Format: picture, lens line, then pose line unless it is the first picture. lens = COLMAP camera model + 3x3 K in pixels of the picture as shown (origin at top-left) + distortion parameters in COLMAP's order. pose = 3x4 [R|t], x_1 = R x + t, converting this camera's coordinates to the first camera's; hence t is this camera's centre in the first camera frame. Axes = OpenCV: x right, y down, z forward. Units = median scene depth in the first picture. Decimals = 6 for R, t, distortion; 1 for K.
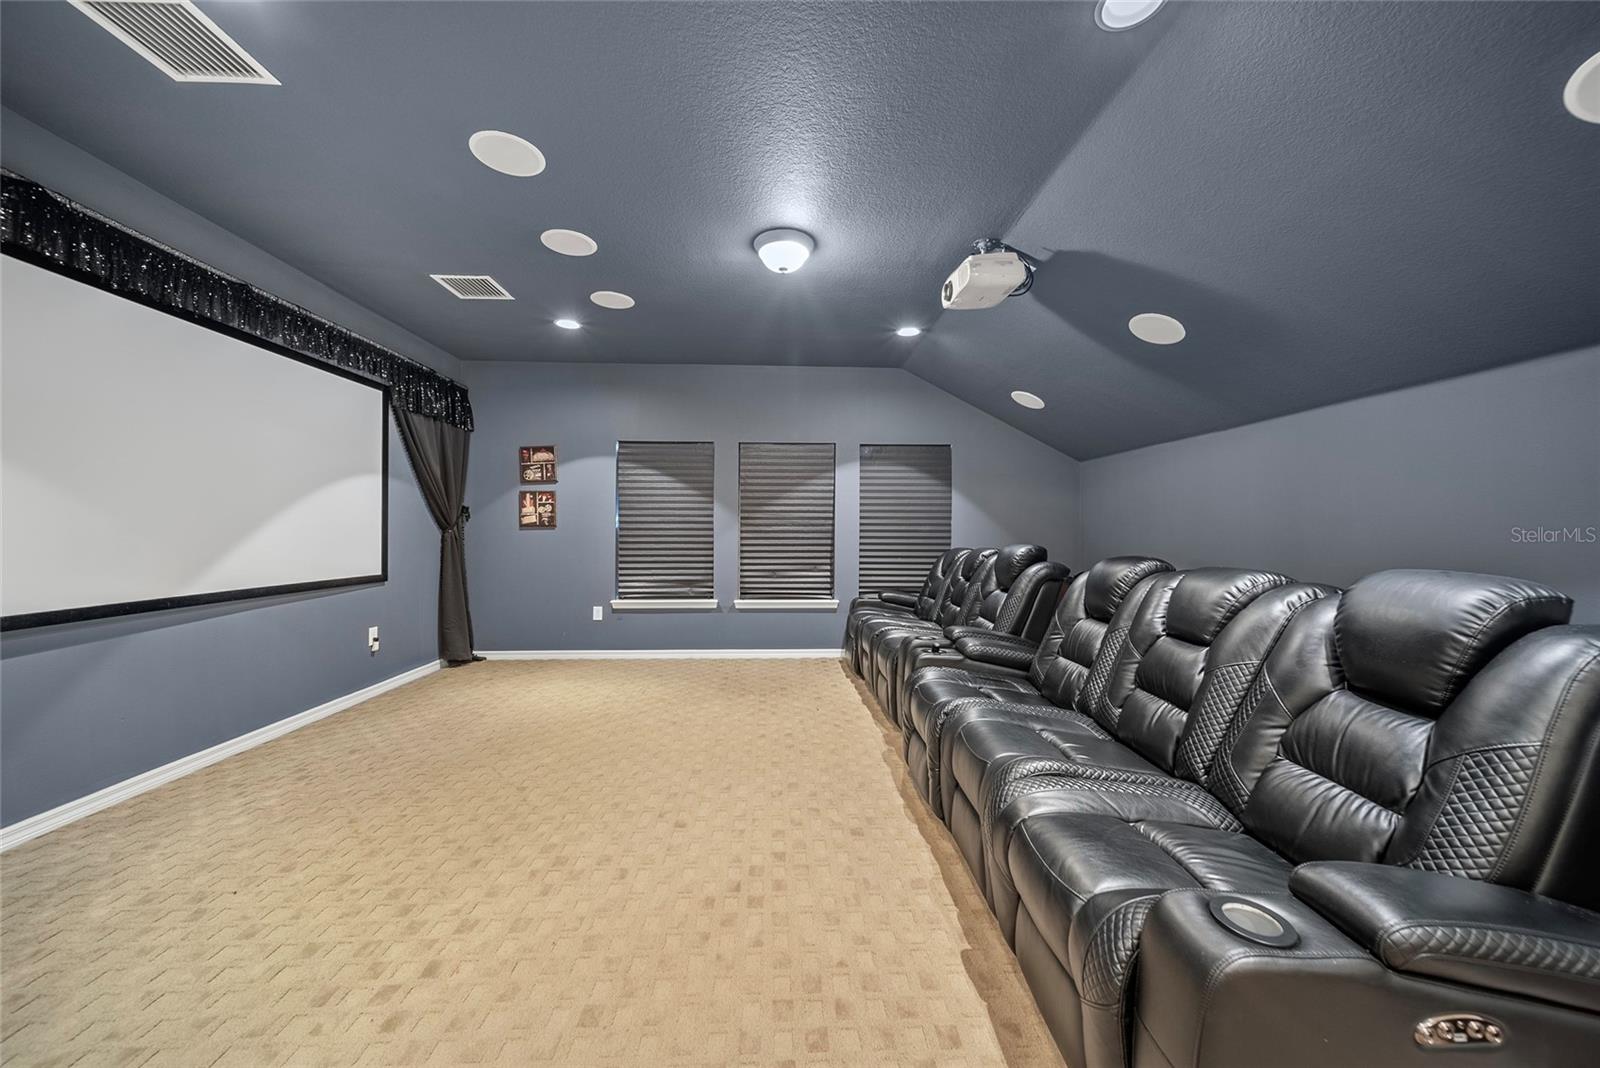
lens RADIAL K [[563.0, 0, 796.2], [0, 563.0, 530.4], [0, 0, 1]] dist [-0.000660, -0.001663]
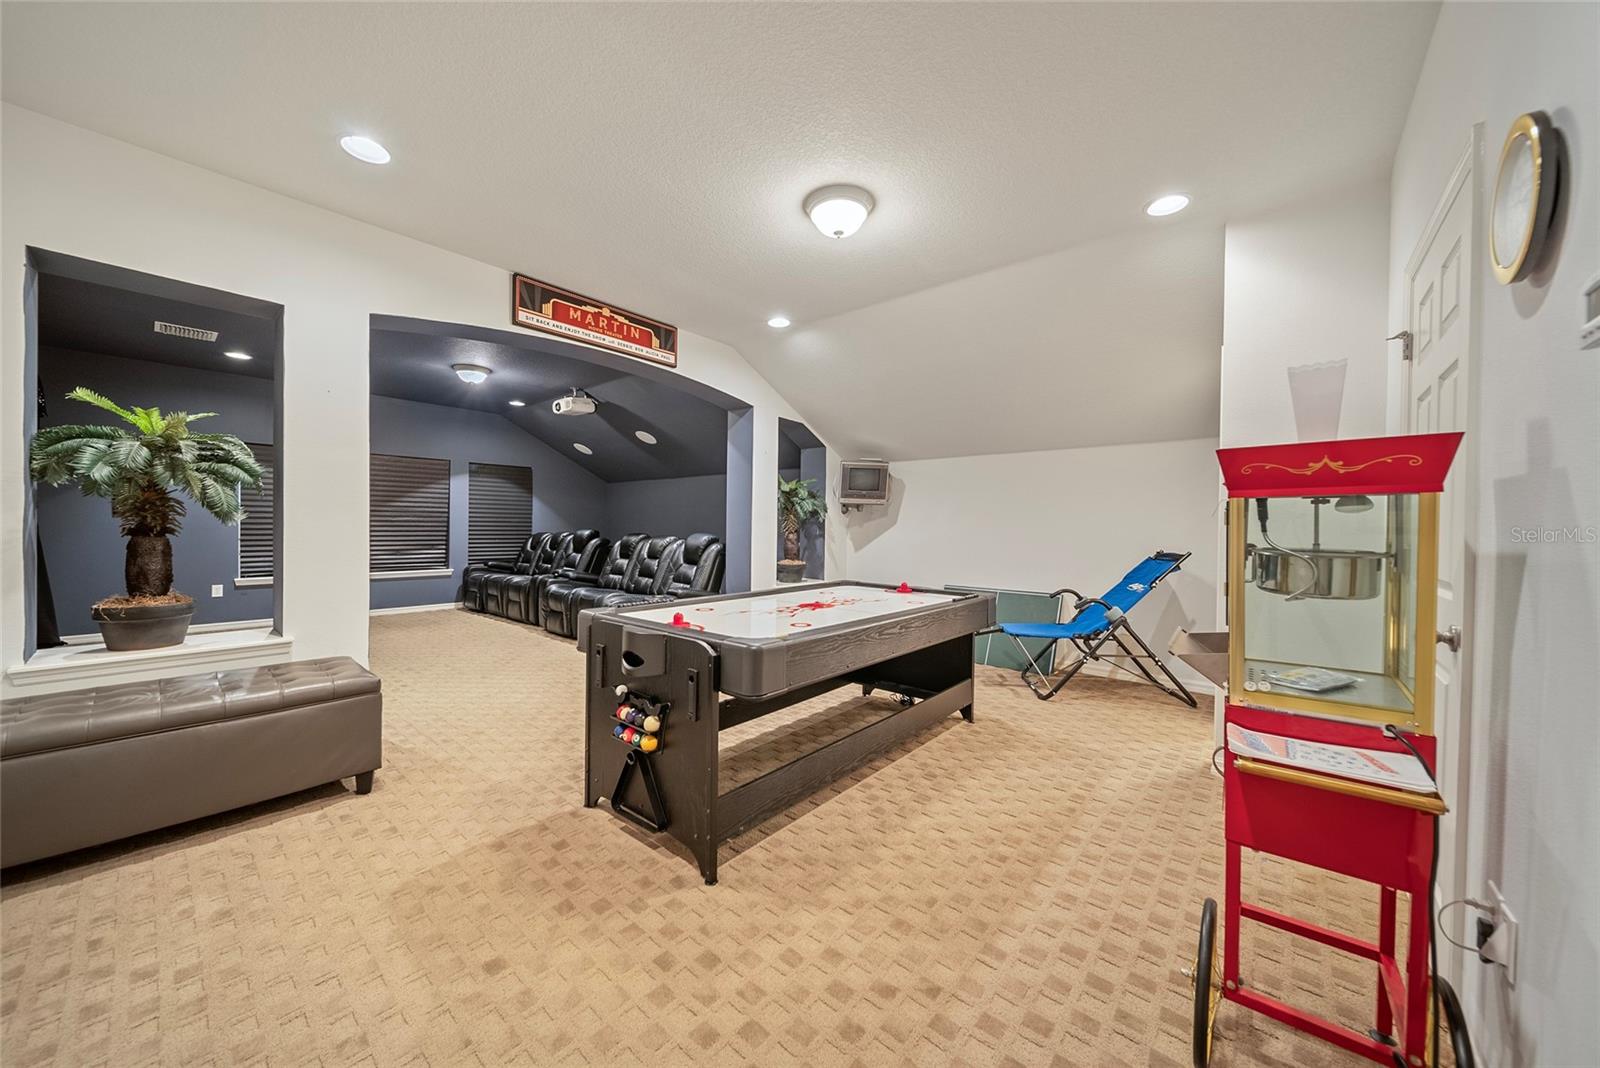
lens RADIAL K [[563.0, 0, 796.2], [0, 563.0, 530.4], [0, 0, 1]] dist [-0.000660, -0.001663]
pose [[0.674752, 0.000215, 0.738045, -0.682339], [-0.011354, 0.999885, 0.010089, -0.000889], [-0.737958, -0.015188, 0.674676, -1.072519]]
